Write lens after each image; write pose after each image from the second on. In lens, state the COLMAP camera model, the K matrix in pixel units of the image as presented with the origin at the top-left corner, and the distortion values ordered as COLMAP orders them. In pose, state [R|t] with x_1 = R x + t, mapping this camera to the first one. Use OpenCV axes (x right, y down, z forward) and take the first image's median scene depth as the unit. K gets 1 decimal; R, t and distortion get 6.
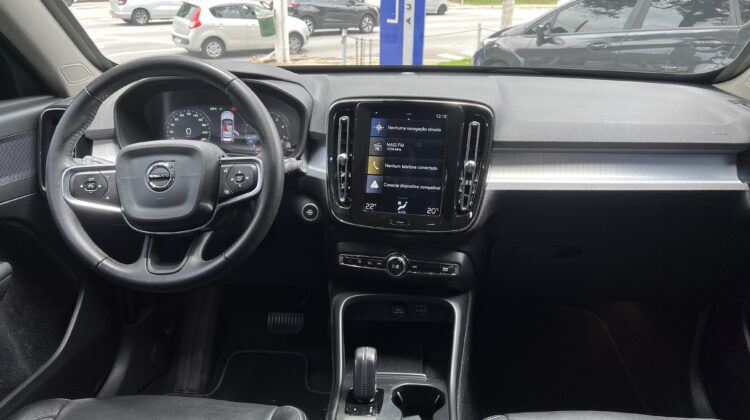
lens RADIAL K [[562.3, 0, 369.9], [0, 562.3, 210.4], [0, 0, 1]] dist [0.057560, -0.062437]
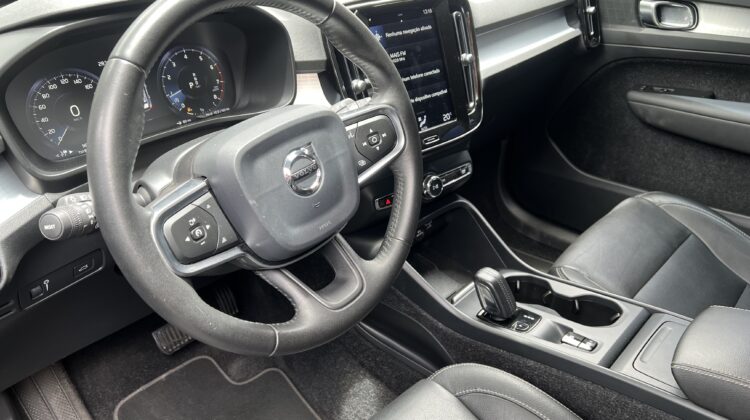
lens RADIAL K [[562.3, 0, 369.9], [0, 562.3, 210.4], [0, 0, 1]] dist [0.057560, -0.062437]
pose [[0.655611, -0.385382, 0.649350, -0.634159], [0.264207, 0.922672, 0.280842, -0.151125], [-0.707368, -0.012560, 0.706734, 0.426040]]
